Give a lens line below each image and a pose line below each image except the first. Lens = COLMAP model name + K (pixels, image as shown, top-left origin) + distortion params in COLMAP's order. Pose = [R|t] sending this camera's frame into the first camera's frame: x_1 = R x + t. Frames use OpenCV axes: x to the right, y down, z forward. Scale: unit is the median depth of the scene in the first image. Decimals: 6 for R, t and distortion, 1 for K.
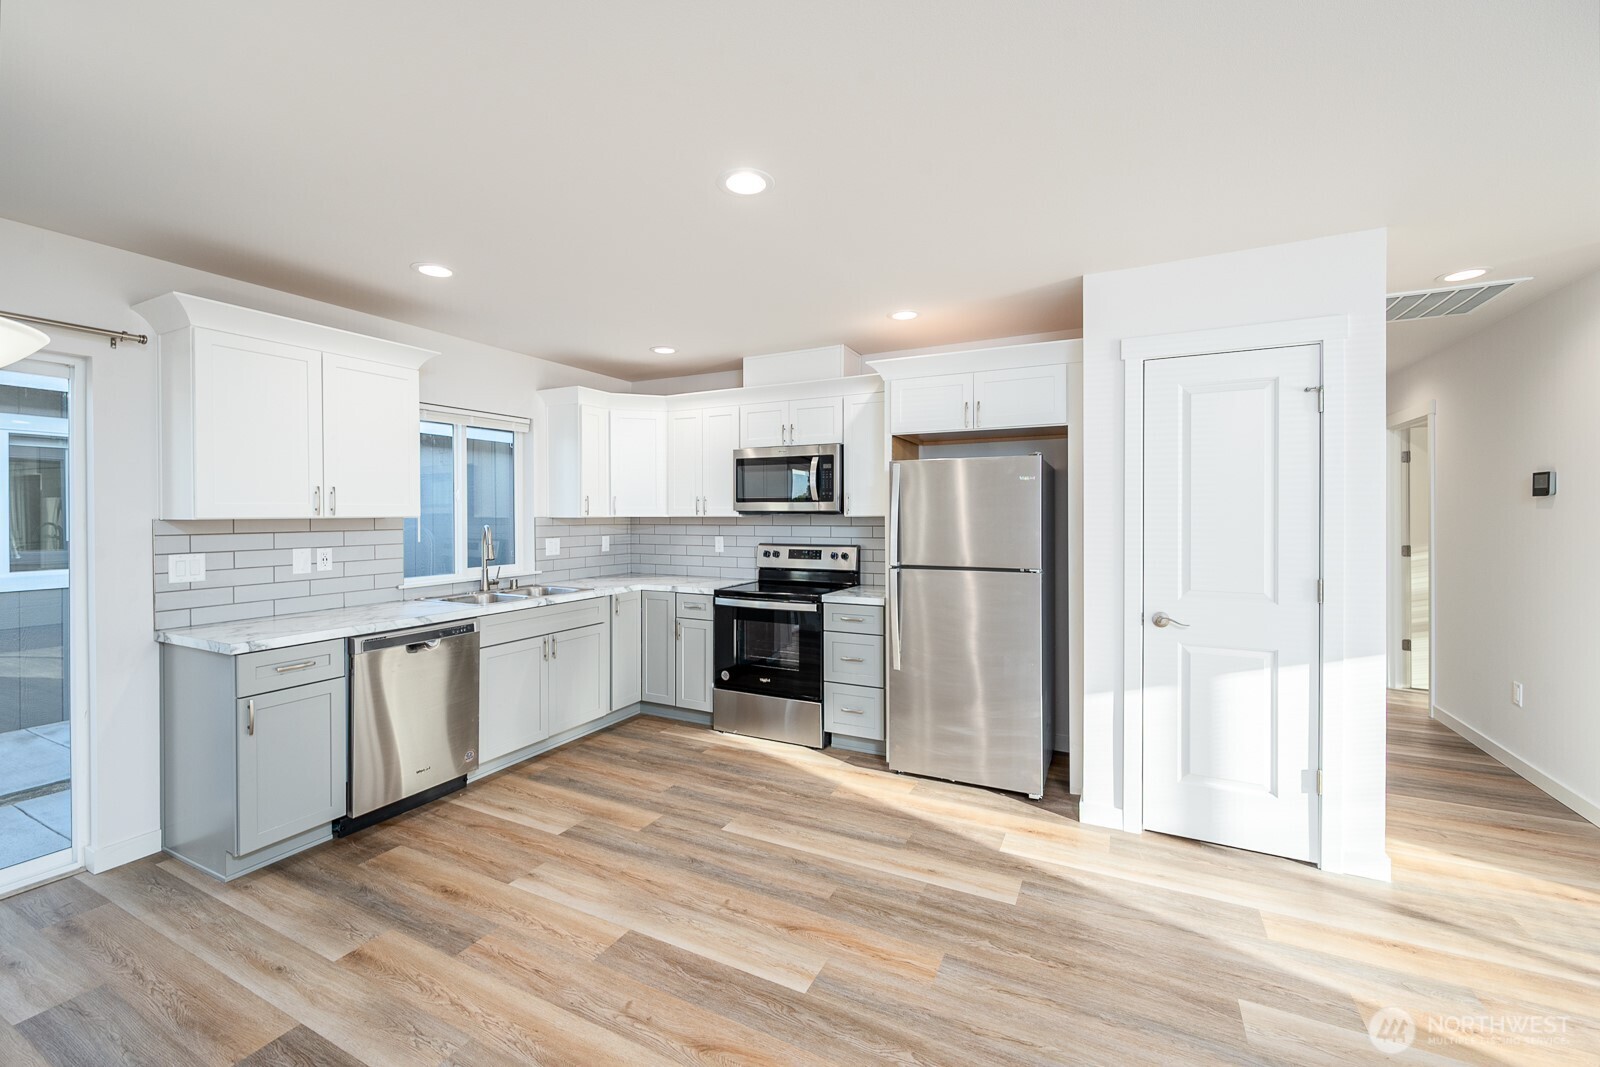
lens RADIAL K [[657.6, 0, 803.0], [0, 657.6, 516.5], [0, 0, 1]] dist [-0.000318, -0.000169]
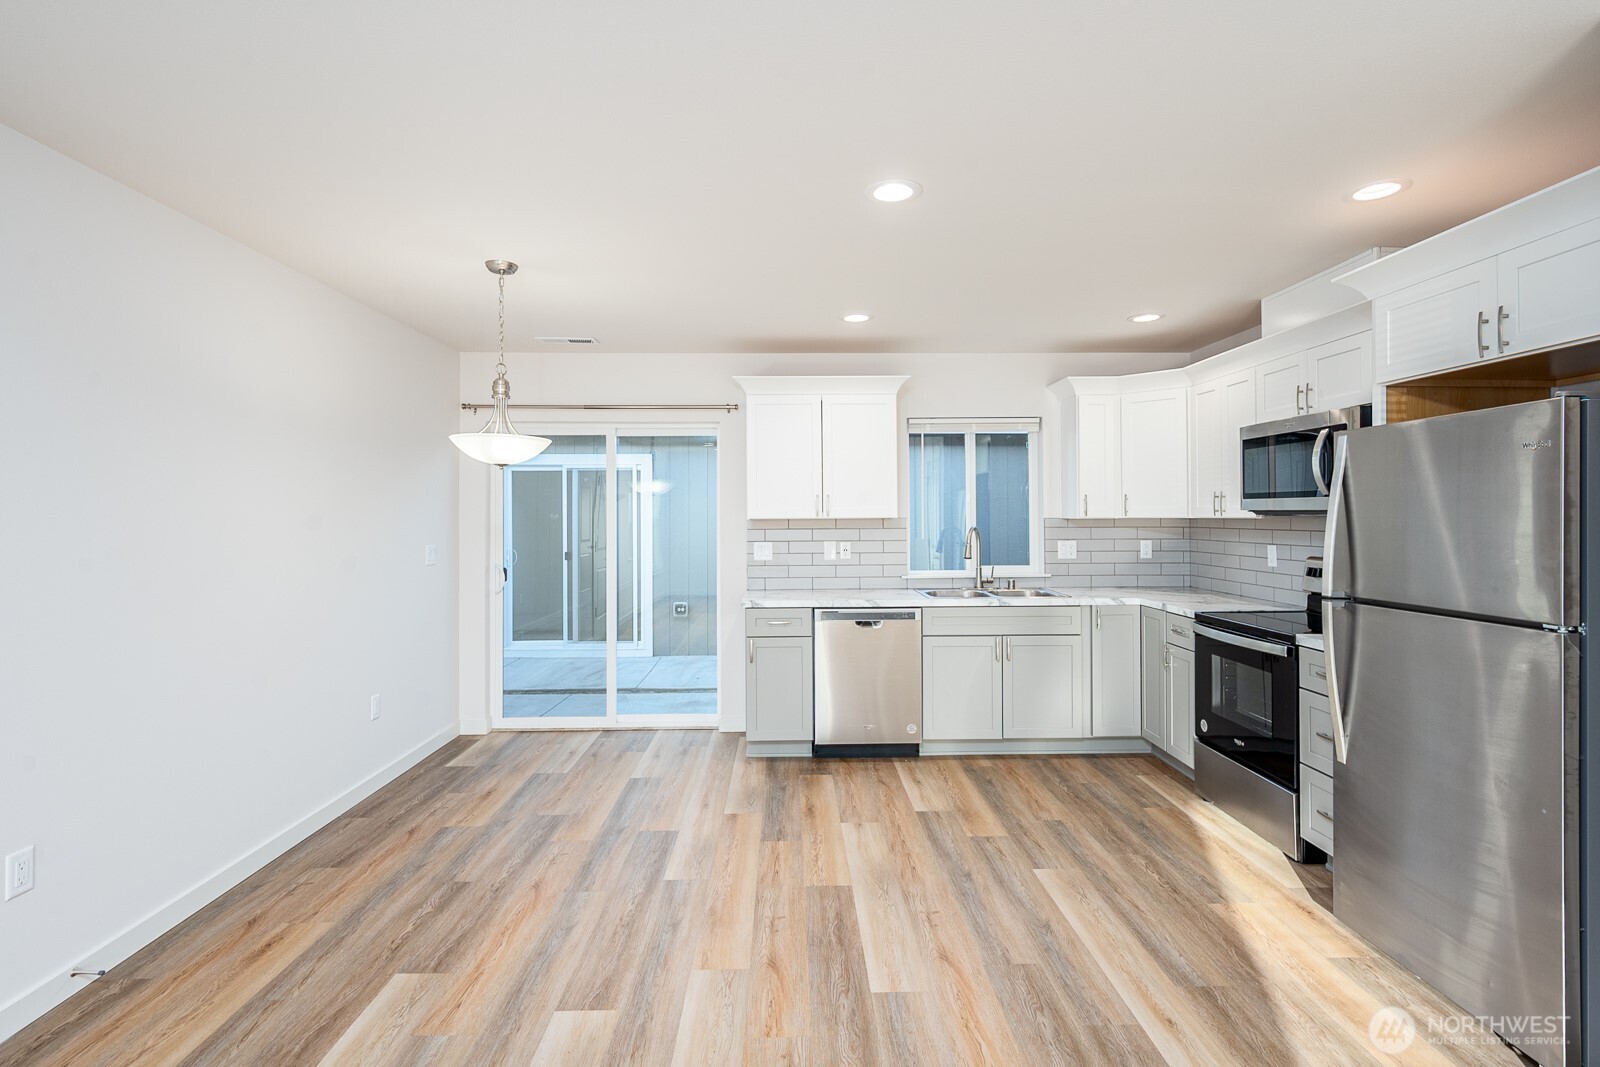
lens RADIAL K [[778.2, 0, 797.3], [0, 778.2, 509.5], [0, 0, 1]] dist [-0.000614, -0.000223]
pose [[0.461990, -0.006919, -0.886858, 0.512123], [-0.000930, 0.999965, -0.008285, -0.002167], [0.886885, 0.004653, 0.461968, 0.174709]]
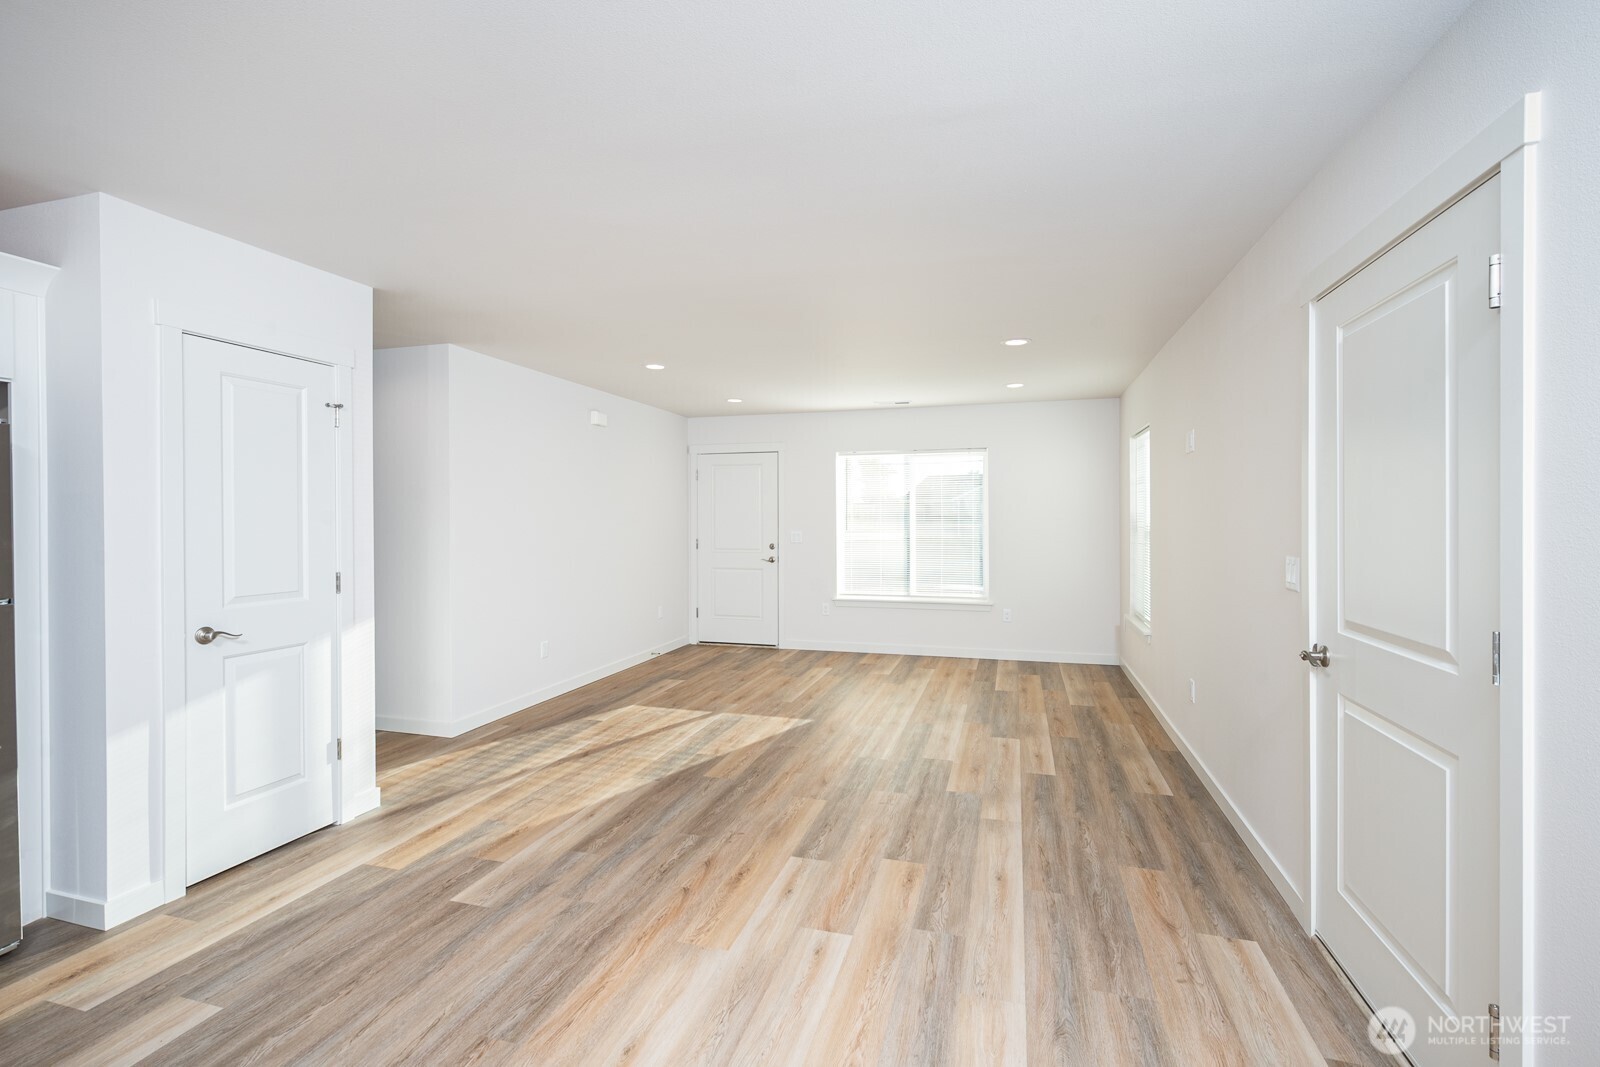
lens RADIAL K [[710.1, 0, 800.0], [0, 710.1, 521.5], [0, 0, 1]] dist [-0.001254, -0.000171]
pose [[-0.172737, -0.001795, 0.984966, -0.392048], [0.011198, 0.999930, 0.003786, 0.007683], [-0.984904, 0.011683, -0.172705, 0.284522]]
